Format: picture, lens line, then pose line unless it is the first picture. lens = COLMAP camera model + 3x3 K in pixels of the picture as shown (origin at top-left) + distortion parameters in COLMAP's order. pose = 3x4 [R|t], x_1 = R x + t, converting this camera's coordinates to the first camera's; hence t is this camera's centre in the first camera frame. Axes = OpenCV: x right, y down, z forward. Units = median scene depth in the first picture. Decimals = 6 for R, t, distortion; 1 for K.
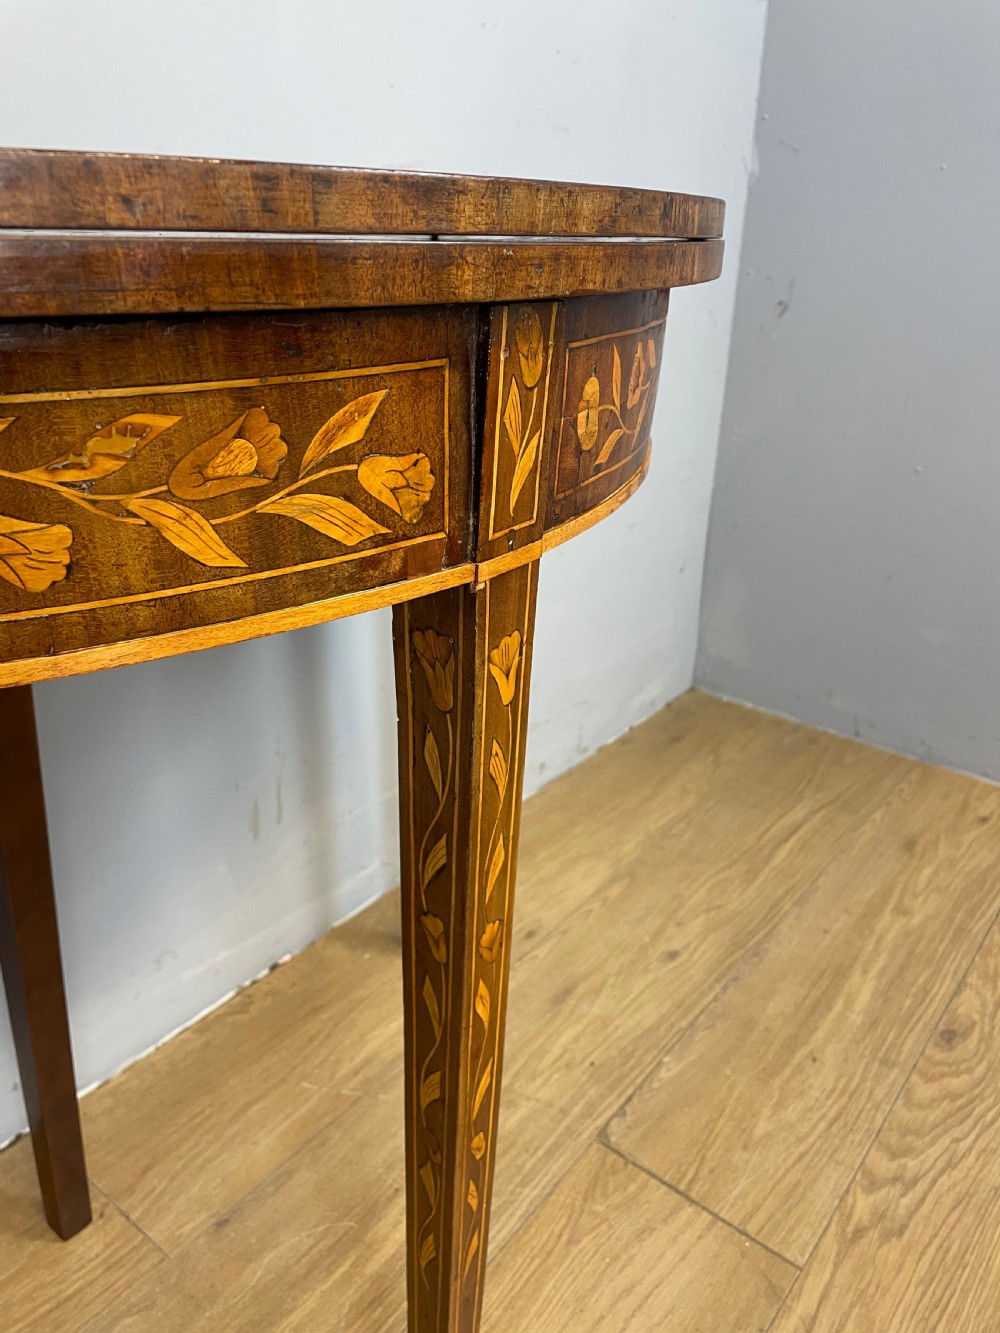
lens RADIAL K [[1016.0, 0, 495.4], [0, 1016.0, 658.7], [0, 0, 1]] dist [0.093631, -0.129482]
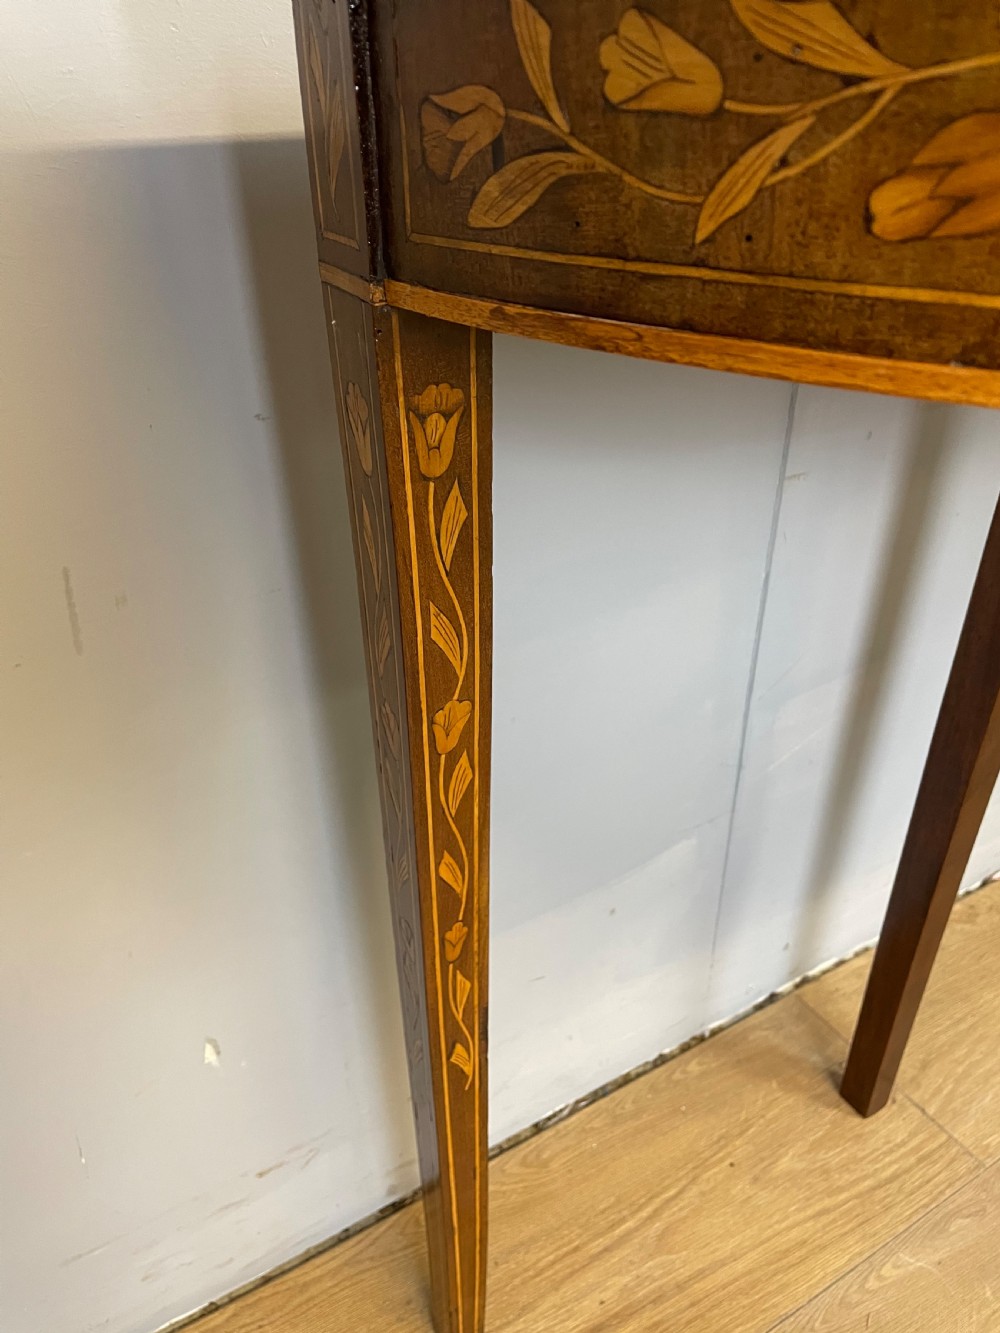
lens RADIAL K [[1000.5, 0, 491.6], [0, 1000.5, 661.1], [0, 0, 1]] dist [0.098692, -0.133546]
pose [[0.934773, 0.146189, -0.323773, -0.518557], [-0.114119, 0.986669, 0.116020, 0.069089], [0.336418, -0.071504, 0.938994, 0.006605]]
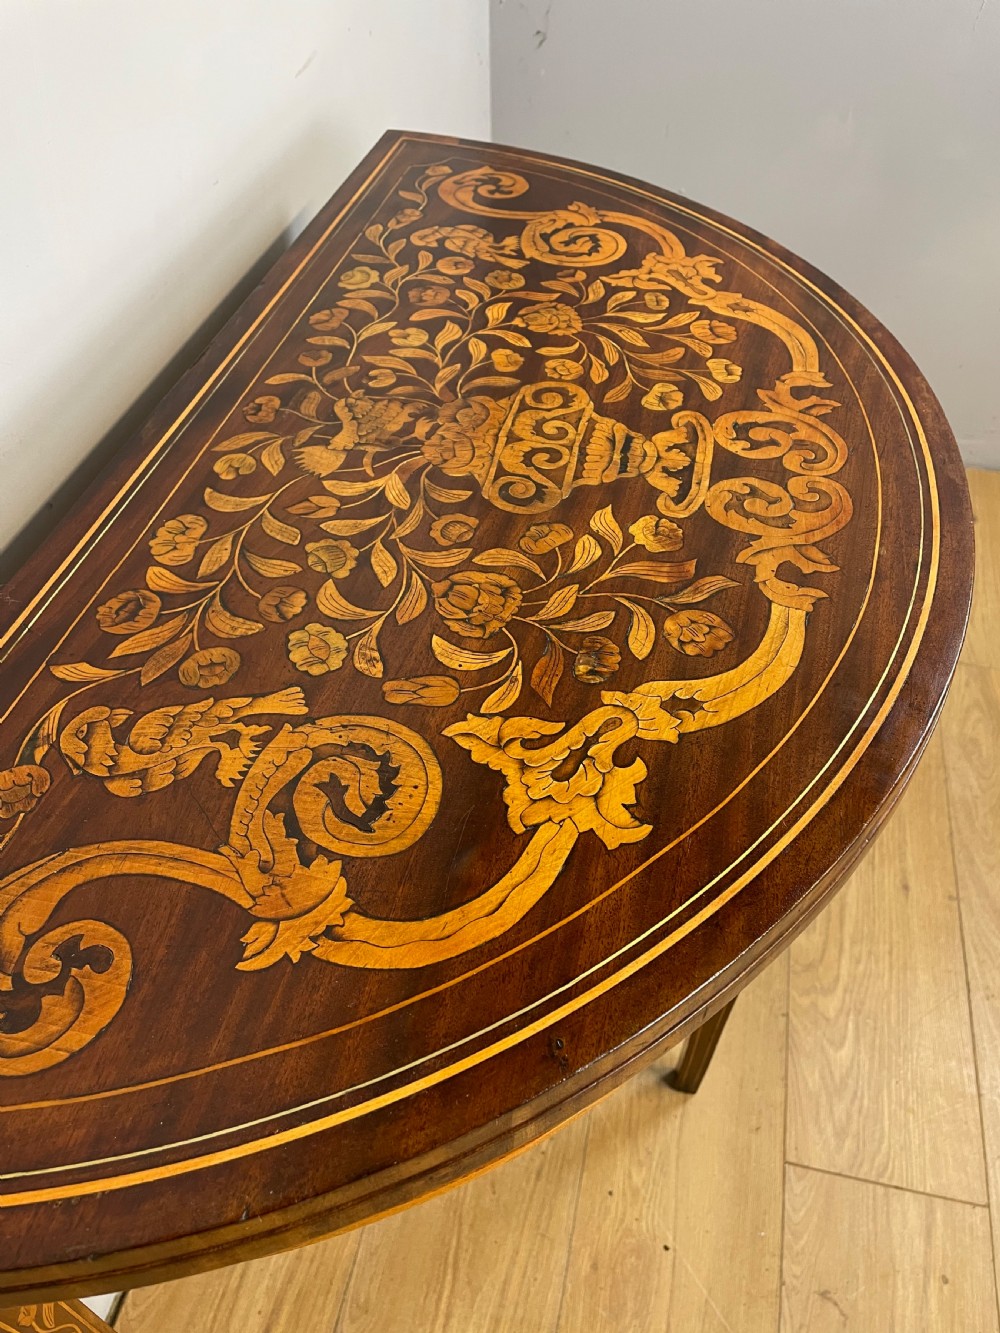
lens RADIAL K [[1008.5, 0, 497.6], [0, 1008.5, 663.9], [0, 0, 1]] dist [0.100510, -0.137941]
pose [[0.902297, -0.329495, 0.278015, -0.463416], [0.199580, 0.890861, 0.408087, -0.407634], [-0.382135, -0.312729, 0.869582, -0.101008]]
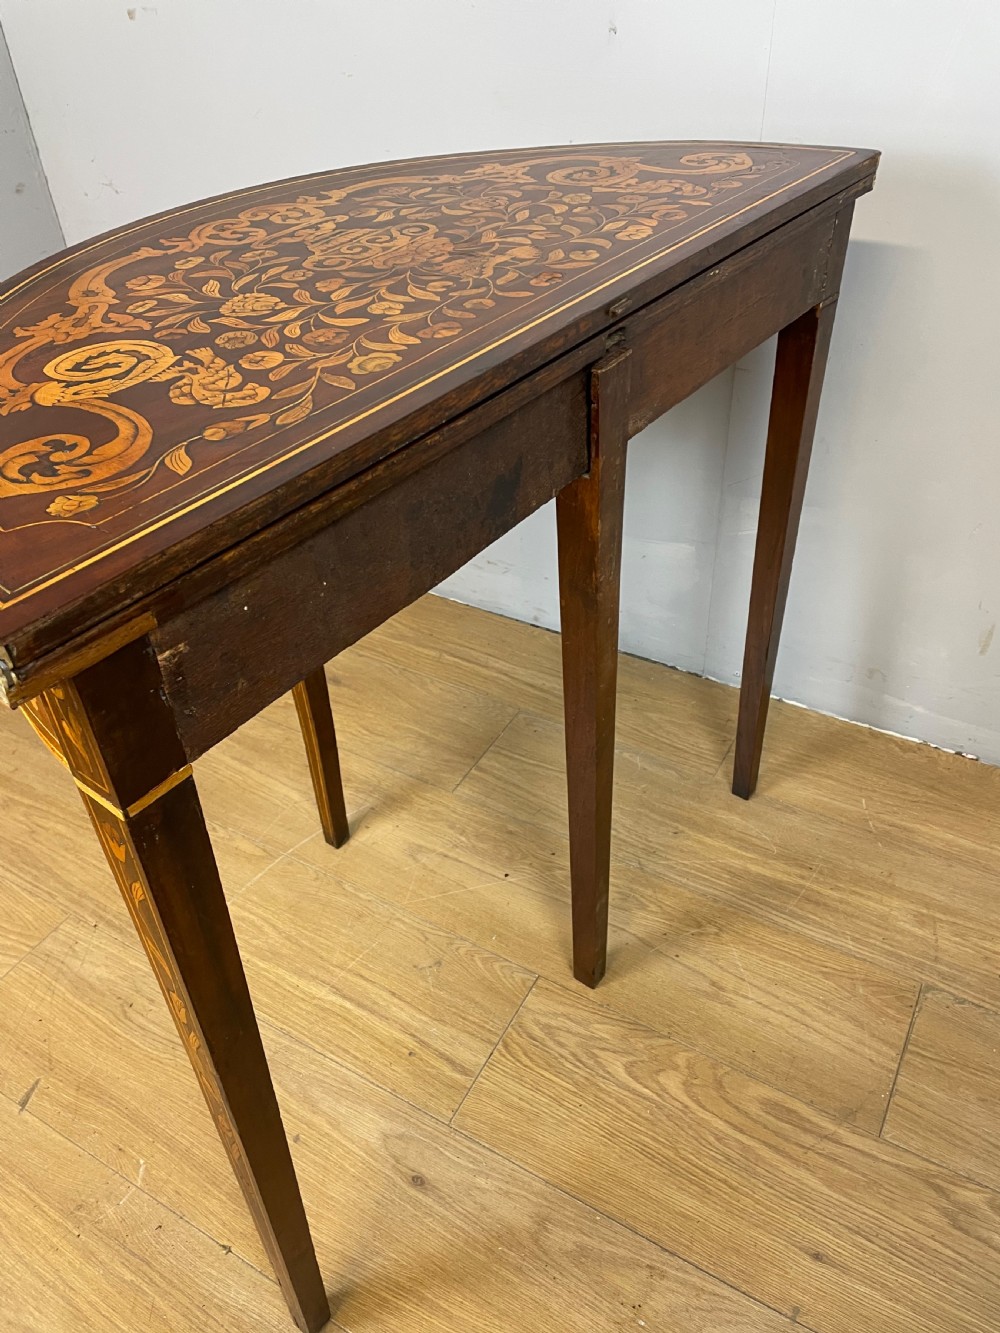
lens RADIAL K [[1000.5, 0, 491.6], [0, 1000.5, 661.1], [0, 0, 1]] dist [0.098692, -0.133546]
pose [[-0.999972, 0.006055, 0.004344, -0.308494], [0.006678, 0.469213, 0.883060, -0.916830], [0.003308, 0.883065, -0.469240, 1.338874]]
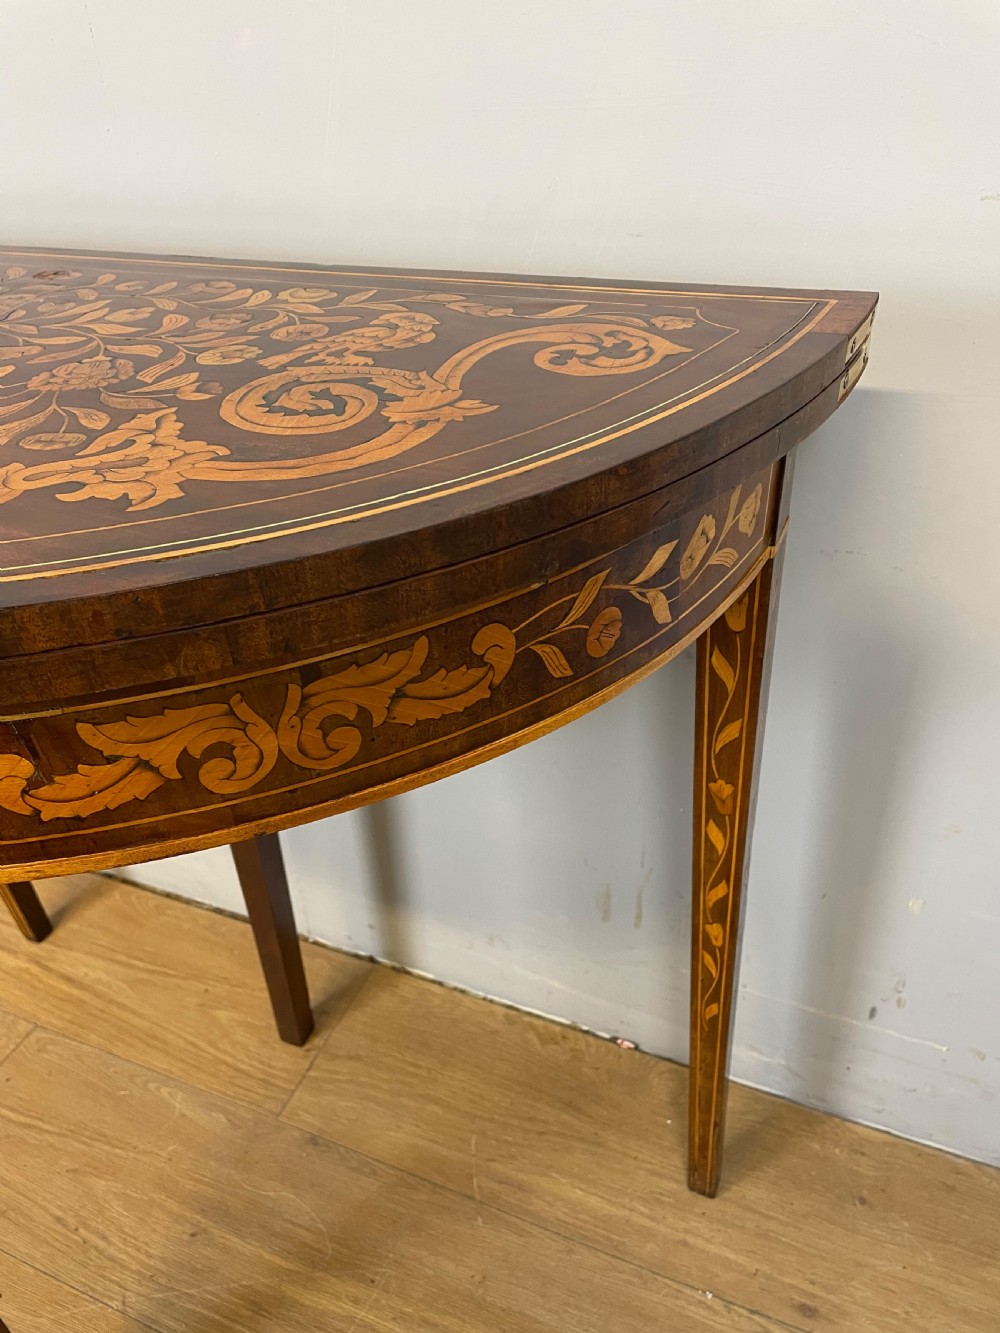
lens RADIAL K [[1000.5, 0, 491.6], [0, 1000.5, 661.1], [0, 0, 1]] dist [0.098692, -0.133546]
pose [[0.255970, 0.504161, -0.824804, 0.489881], [-0.329893, 0.847566, 0.415695, -0.484608], [0.908653, 0.165691, 0.383271, 0.696038]]
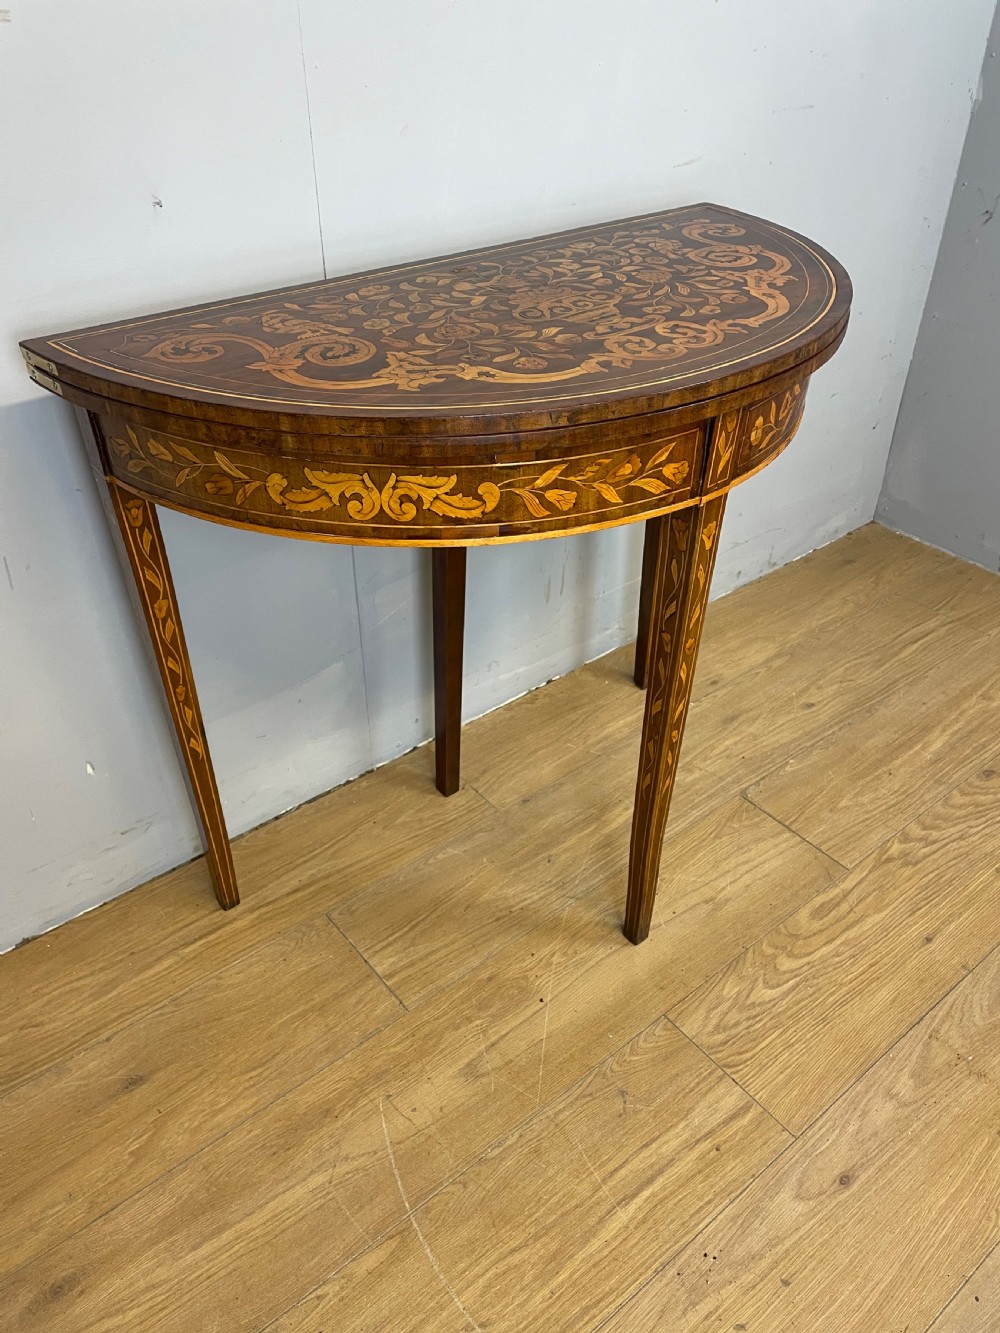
lens RADIAL K [[1000.5, 0, 491.6], [0, 1000.5, 661.1], [0, 0, 1]] dist [0.098692, -0.133546]
pose [[0.973807, 0.110315, -0.198823, 0.007853], [-0.066692, 0.974540, 0.214064, -0.088901], [0.217375, -0.195197, 0.956371, -0.743446]]
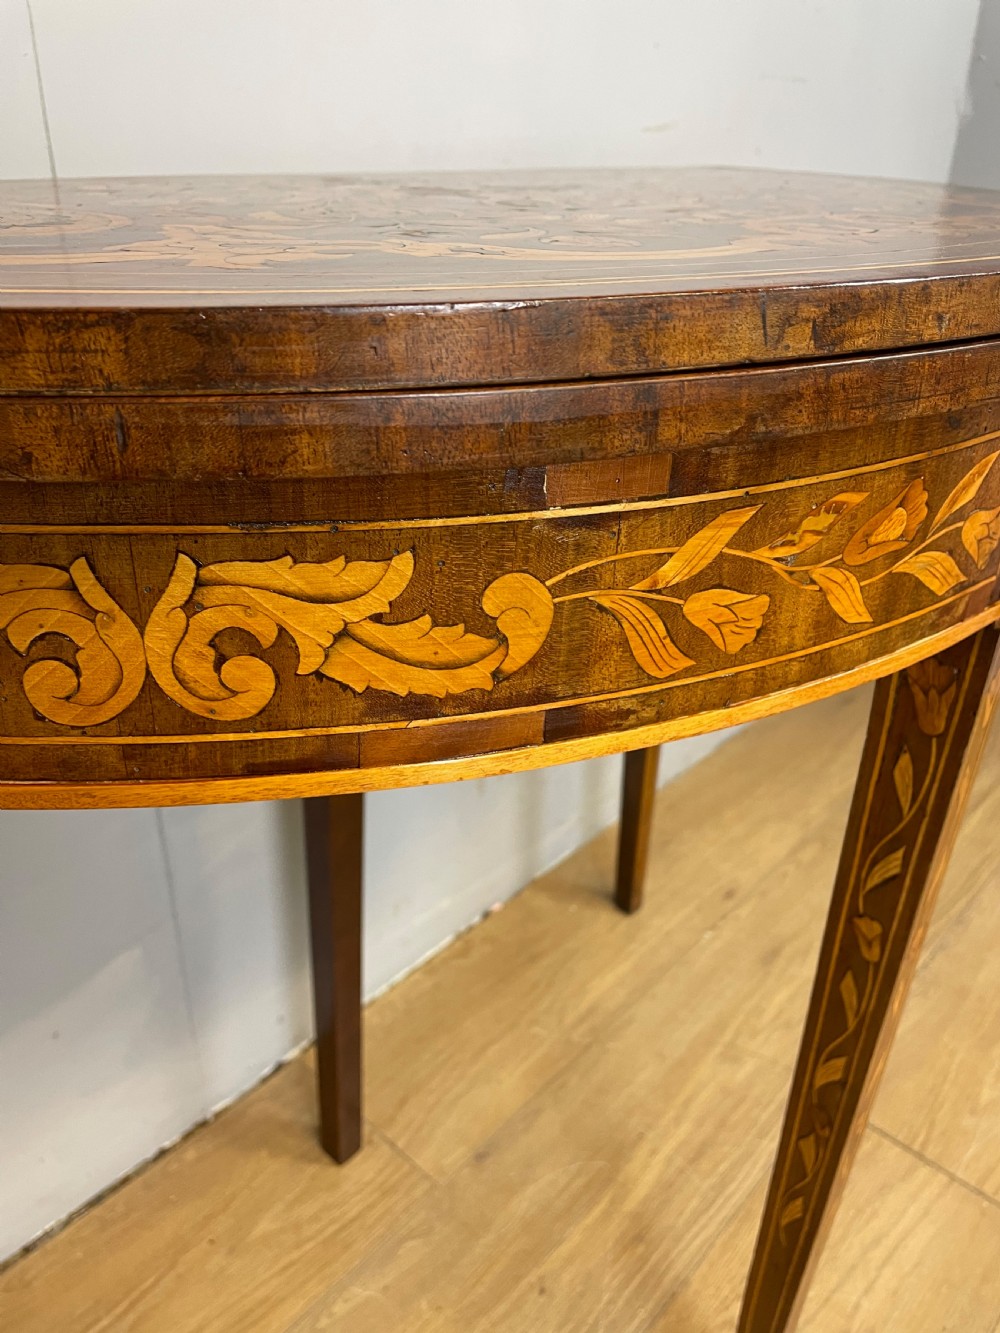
lens RADIAL K [[1023.8, 0, 492.5], [0, 1023.8, 659.7], [0, 0, 1]] dist [0.085195, -0.129964]
pose [[0.997342, 0.025607, -0.068209, -0.205949], [-0.021028, 0.997530, 0.067022, -0.041734], [0.069756, -0.065410, 0.995417, -0.037552]]
